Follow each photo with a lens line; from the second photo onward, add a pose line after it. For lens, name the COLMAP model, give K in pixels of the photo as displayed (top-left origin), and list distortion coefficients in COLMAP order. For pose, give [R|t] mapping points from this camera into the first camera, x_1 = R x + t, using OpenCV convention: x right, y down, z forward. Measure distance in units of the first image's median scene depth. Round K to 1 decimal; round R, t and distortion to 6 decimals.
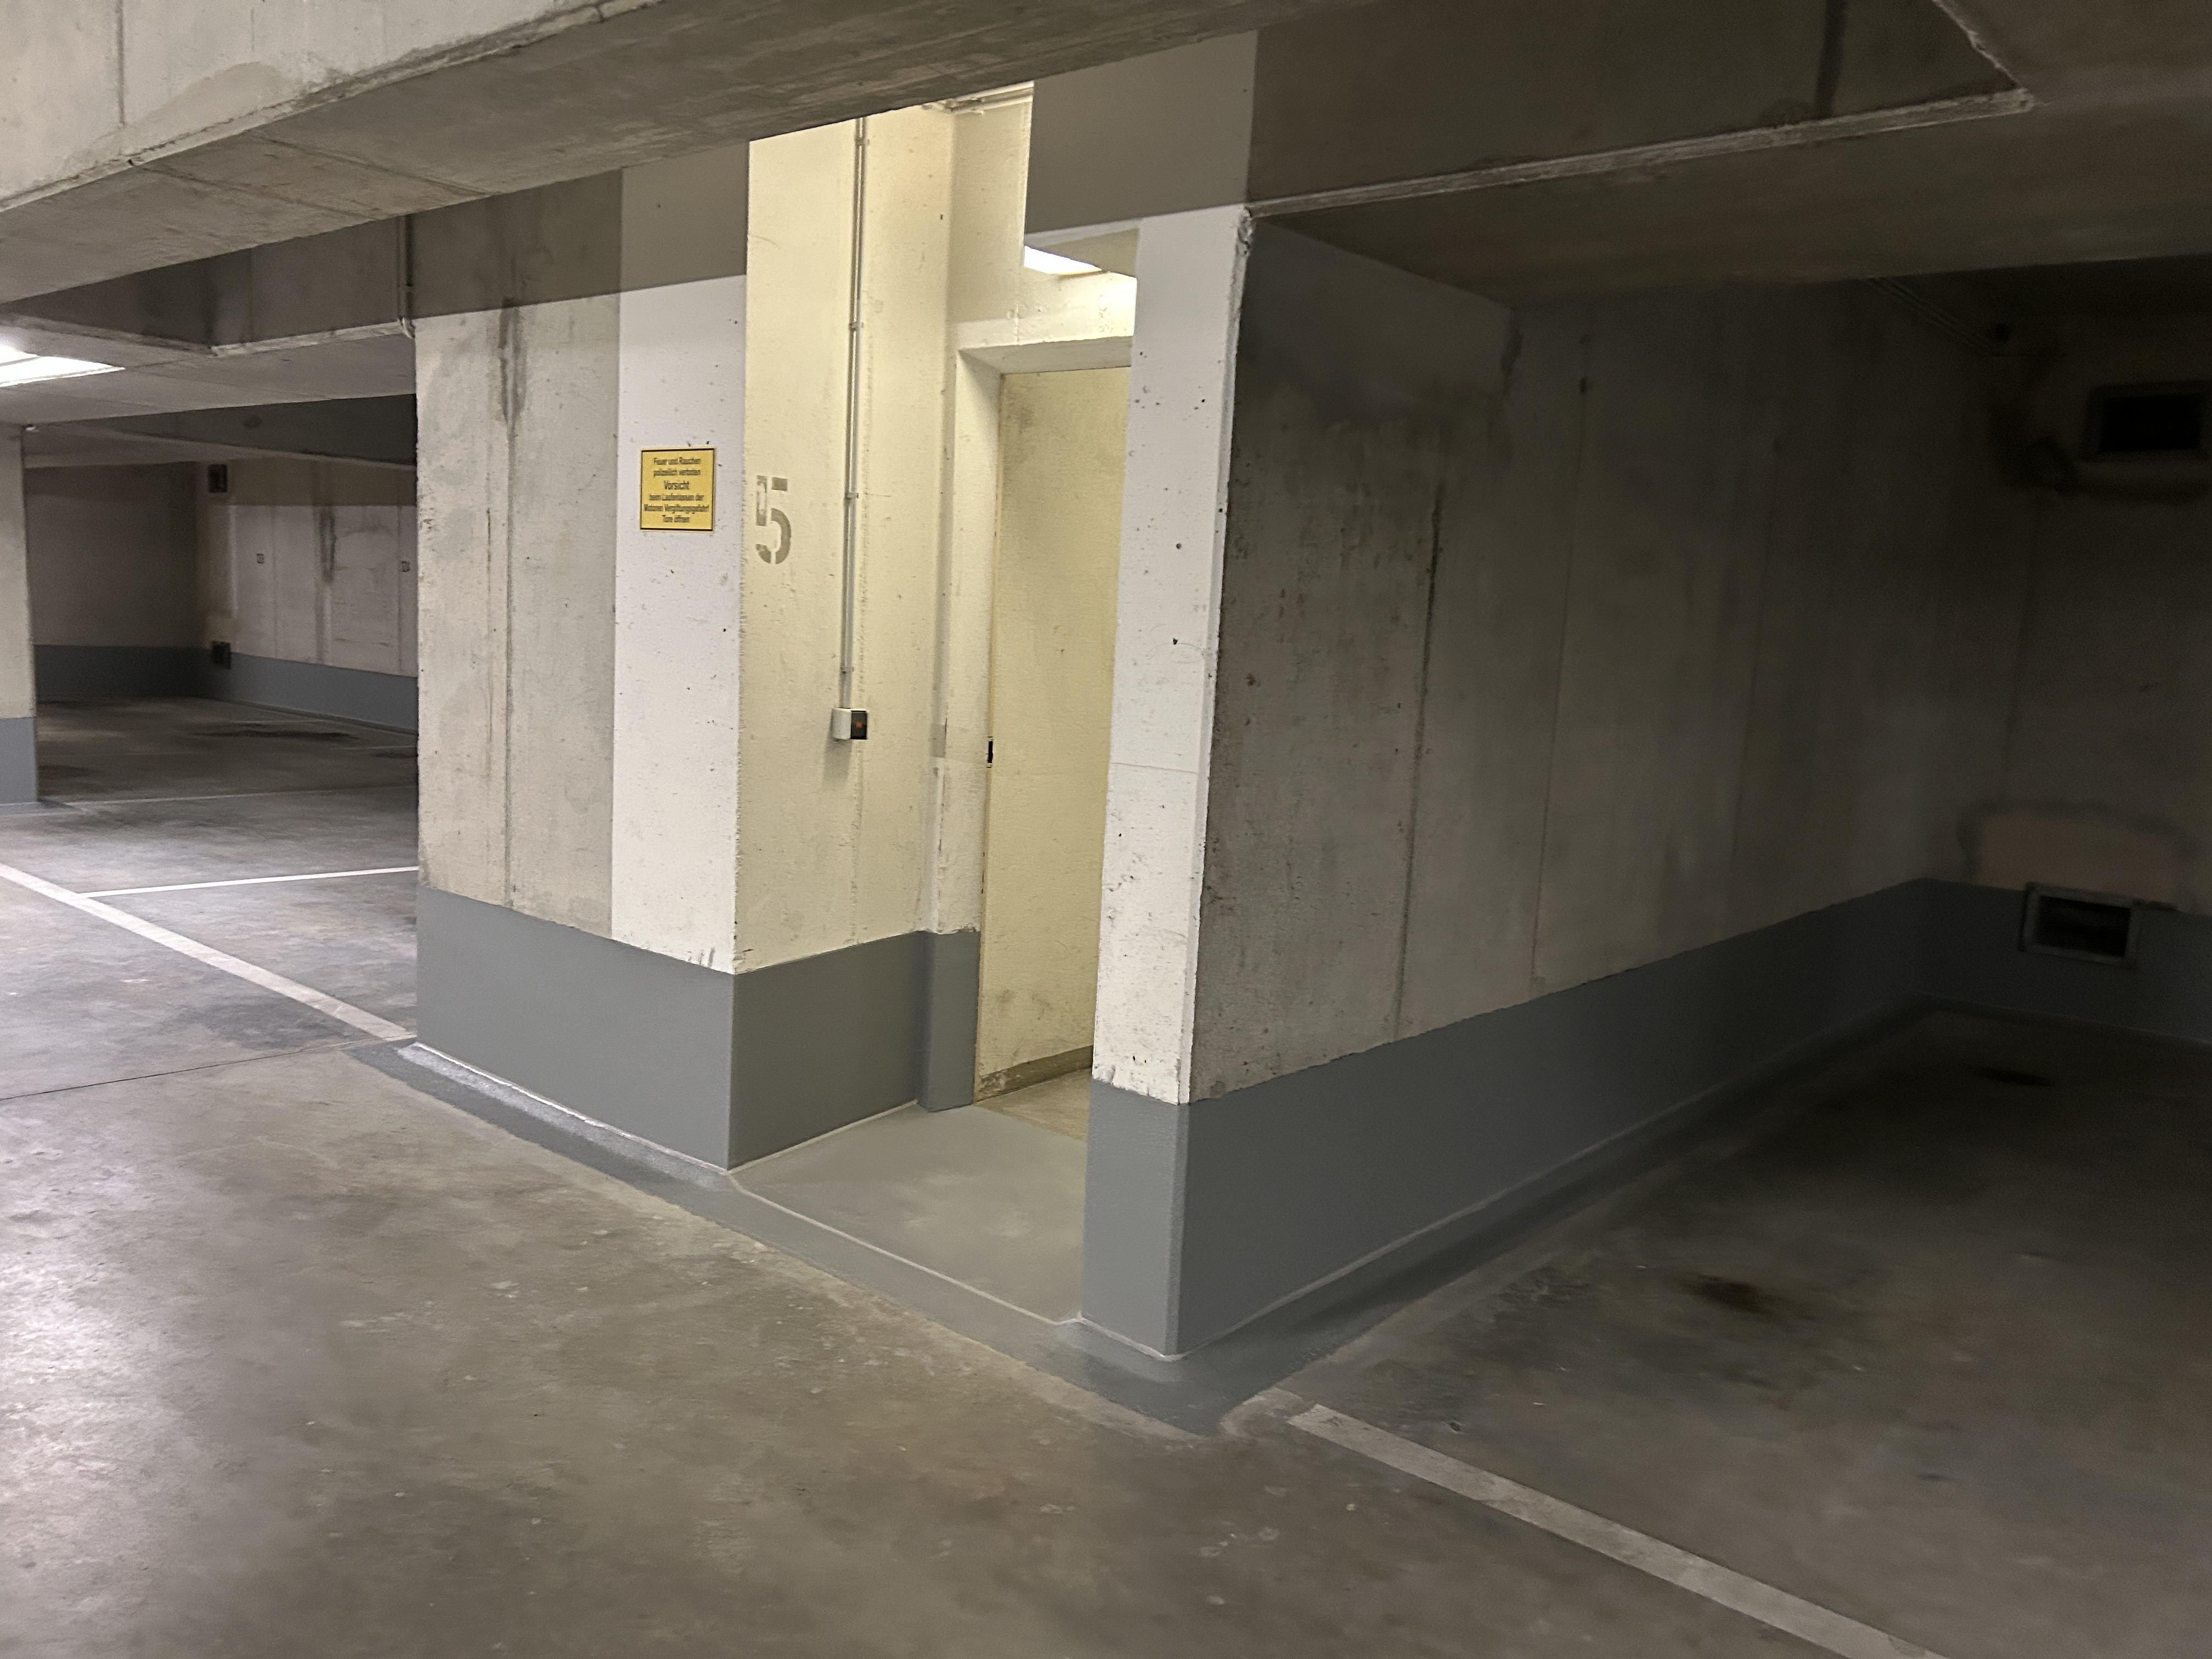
lens RADIAL K [[1645.4, 0, 1083.4], [0, 1645.4, 834.5], [0, 0, 1]] dist [0.077766, -0.087886]
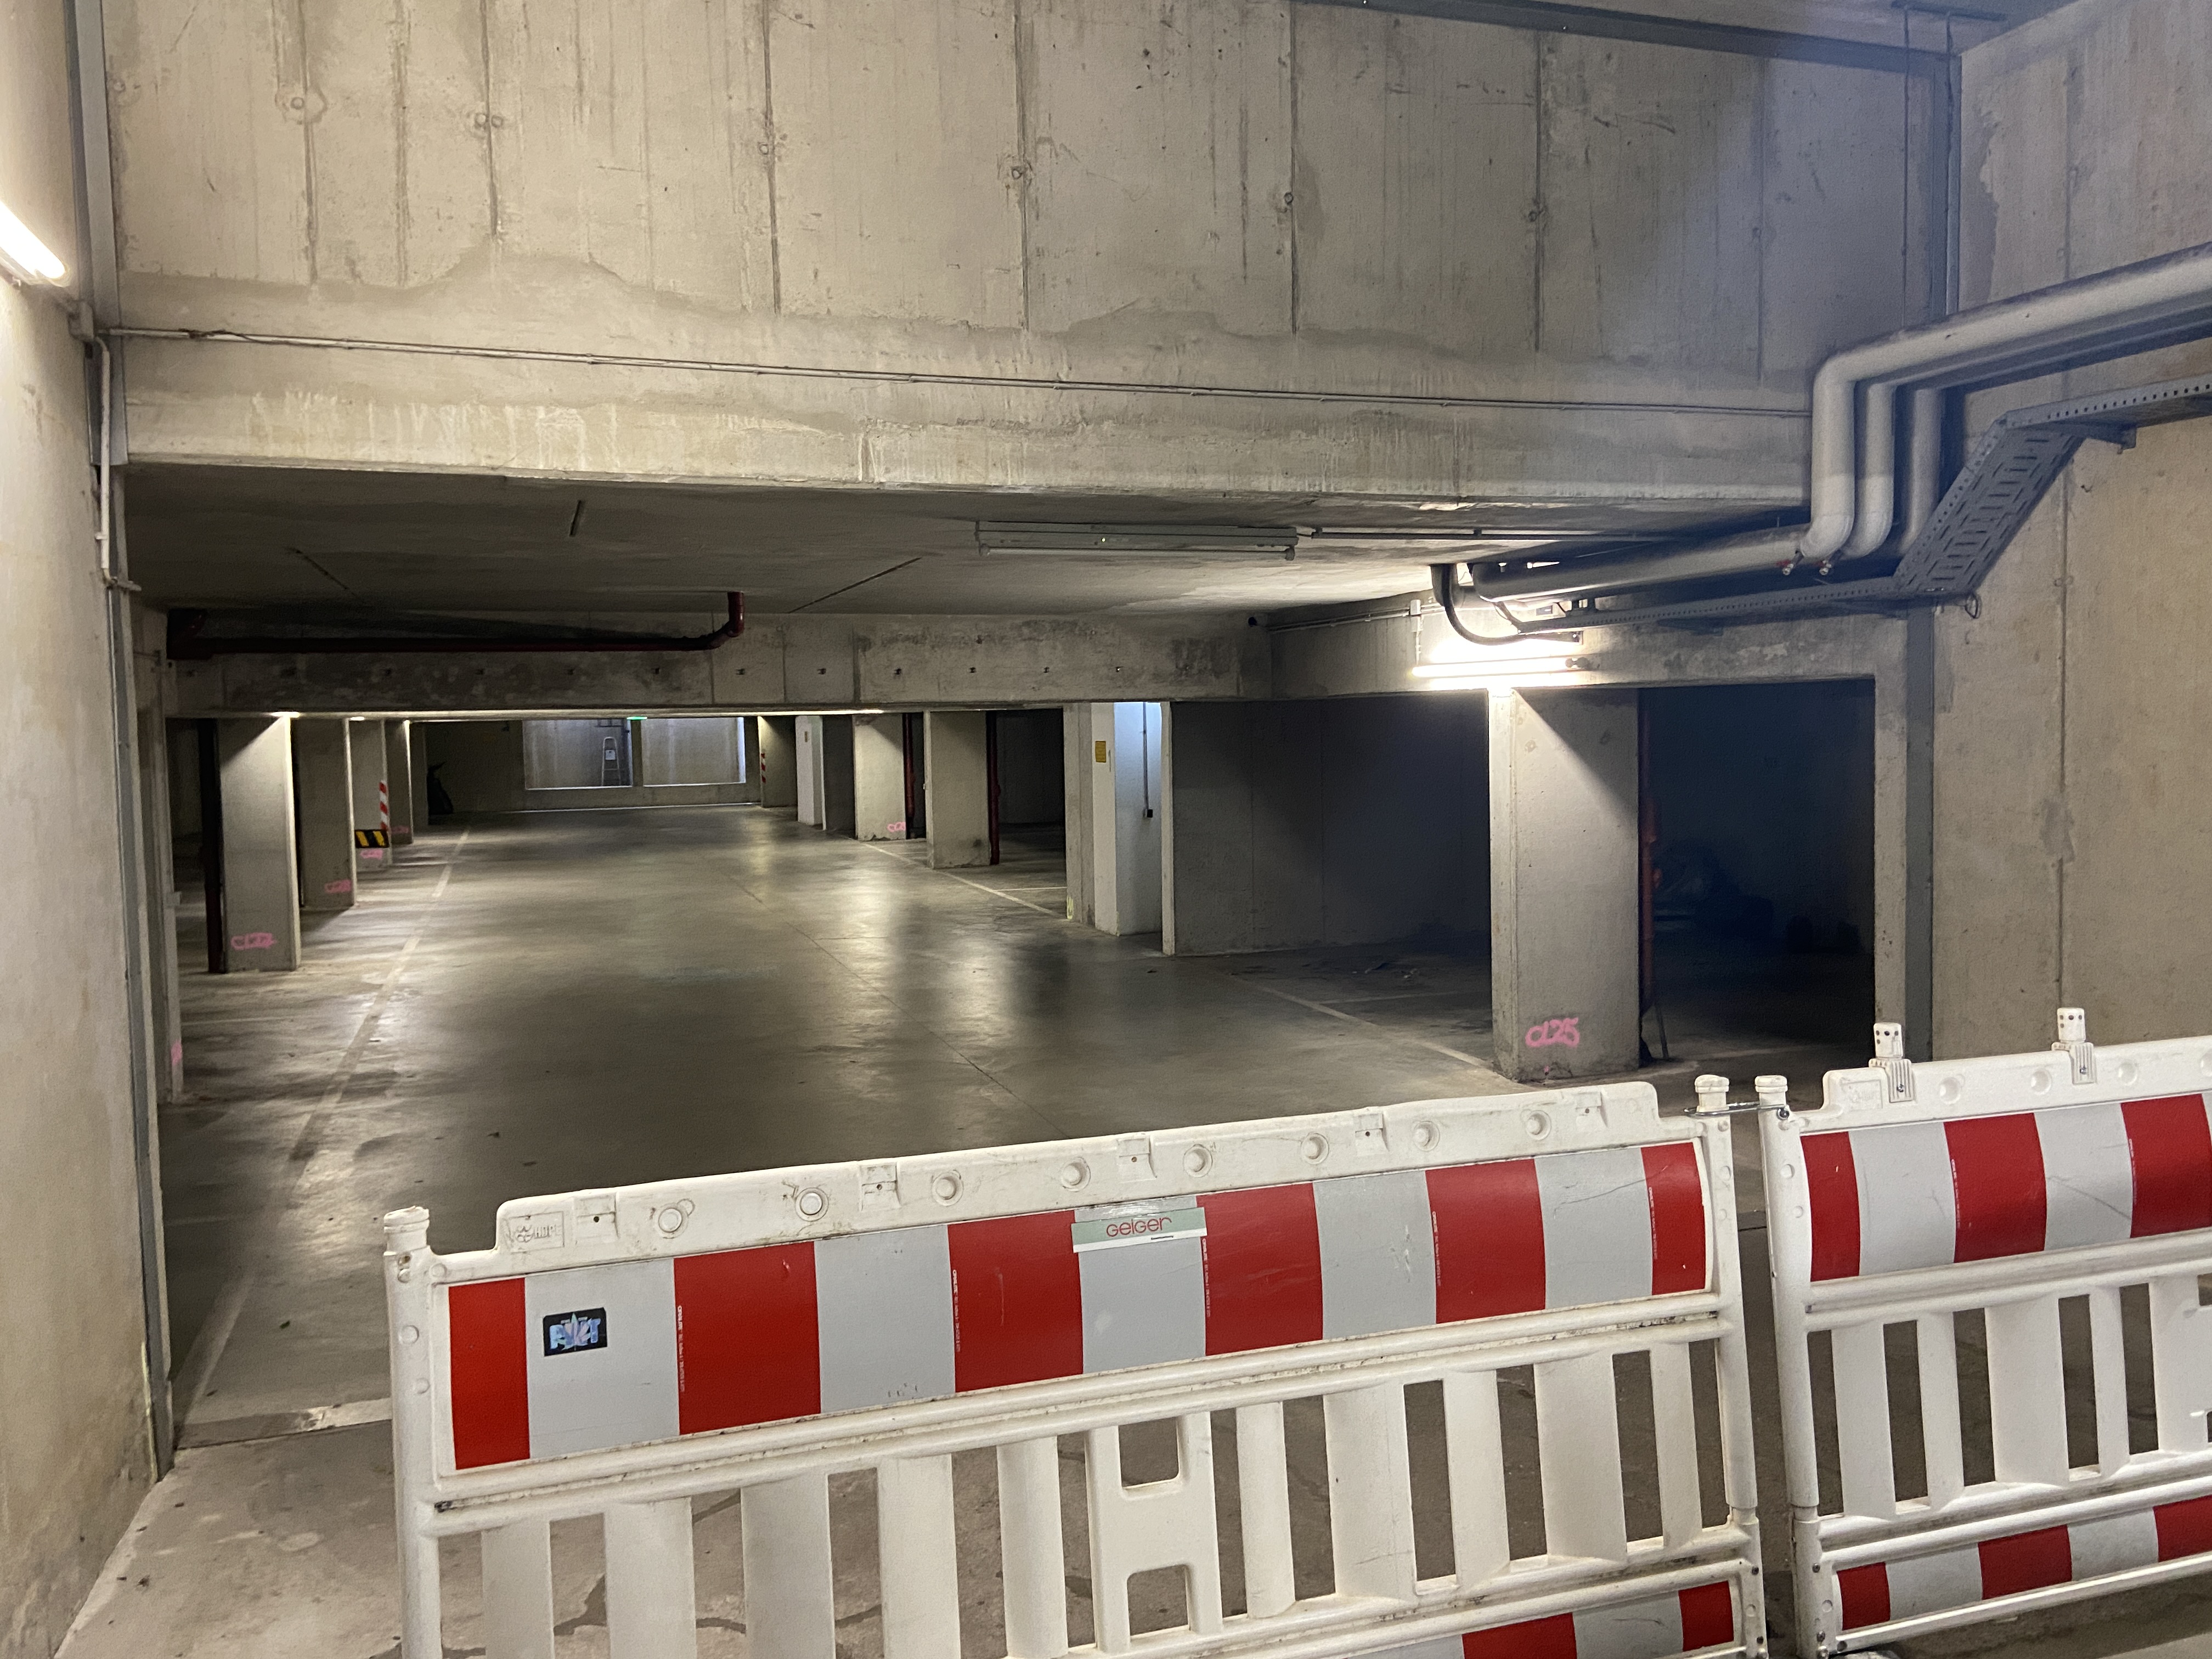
lens RADIAL K [[1684.6, 0, 1106.0], [0, 1684.6, 829.5], [0, 0, 1]] dist [0.085528, -0.097178]
pose [[0.862255, -0.035318, -0.505242, 1.609073], [0.002974, 0.997902, -0.064681, 0.203350], [0.506466, 0.054269, 0.860550, -2.170410]]
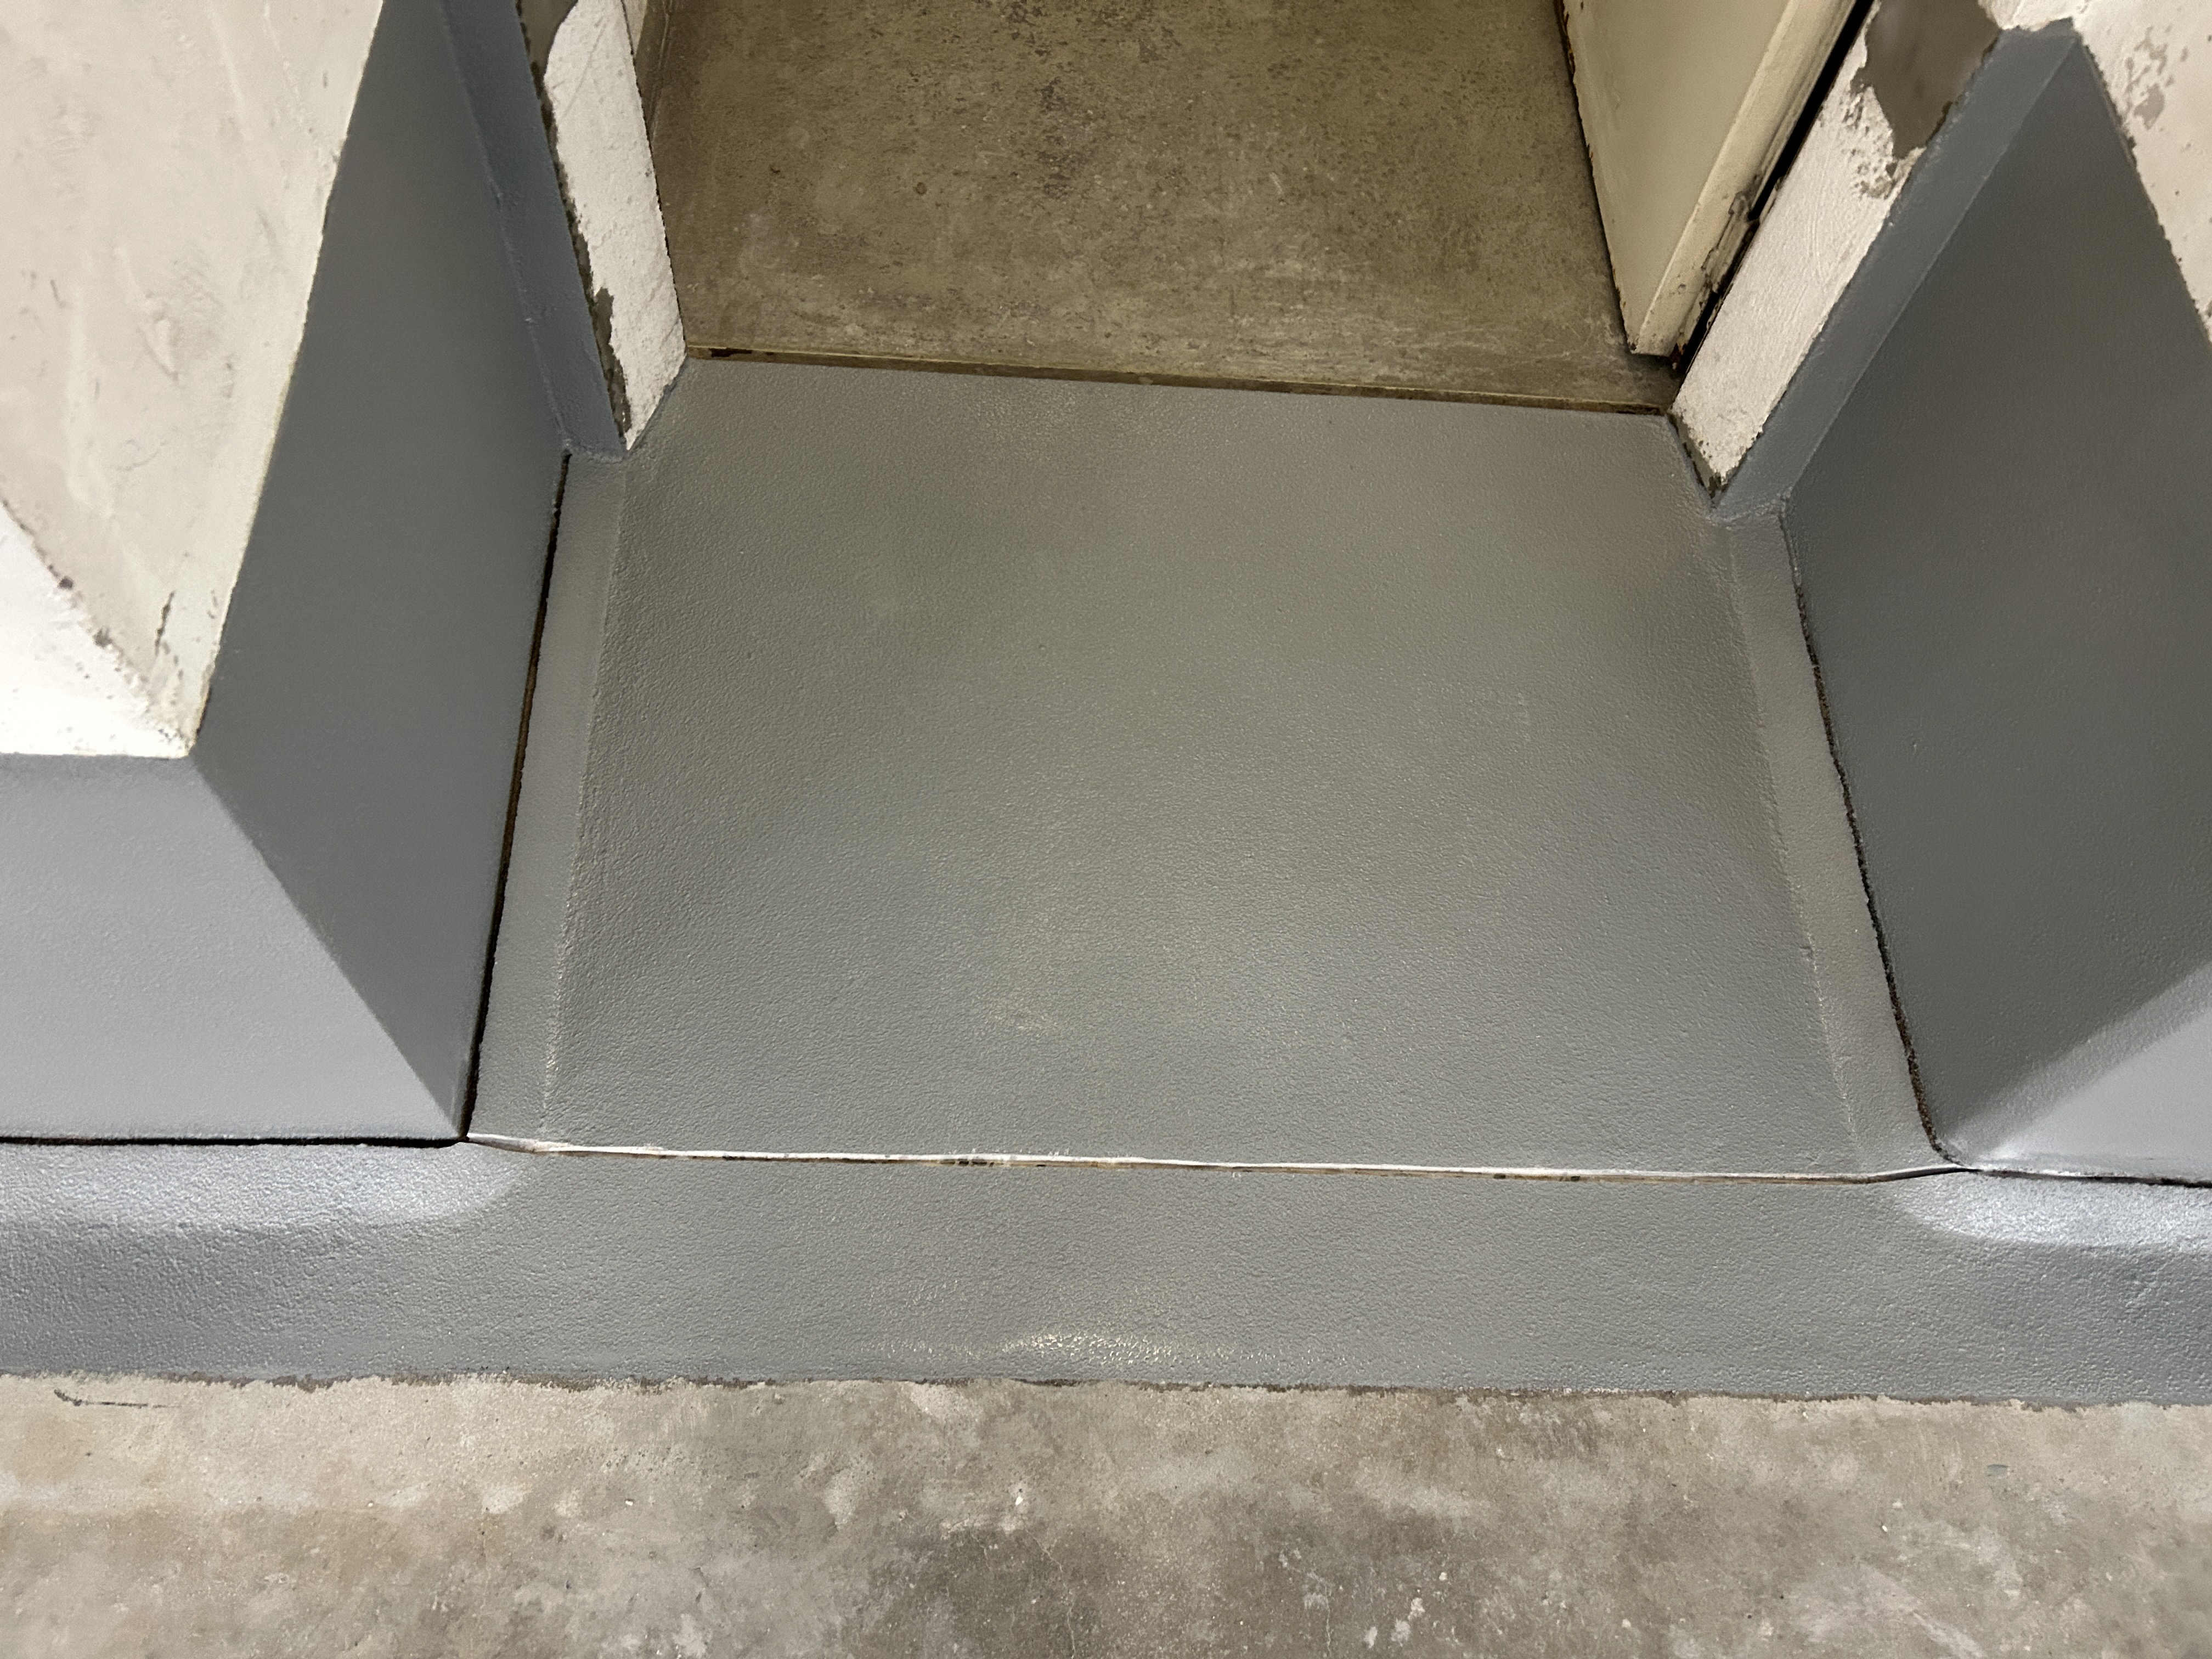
lens RADIAL K [[1672.4, 0, 1099.0], [0, 1672.4, 837.0], [0, 0, 1]] dist [-0.003771, -0.000903]
pose [[0.751460, -0.562255, 0.345219, -0.192536], [0.046964, 0.567492, 0.822039, -0.065176], [-0.658105, -0.601516, 0.452853, 0.784234]]
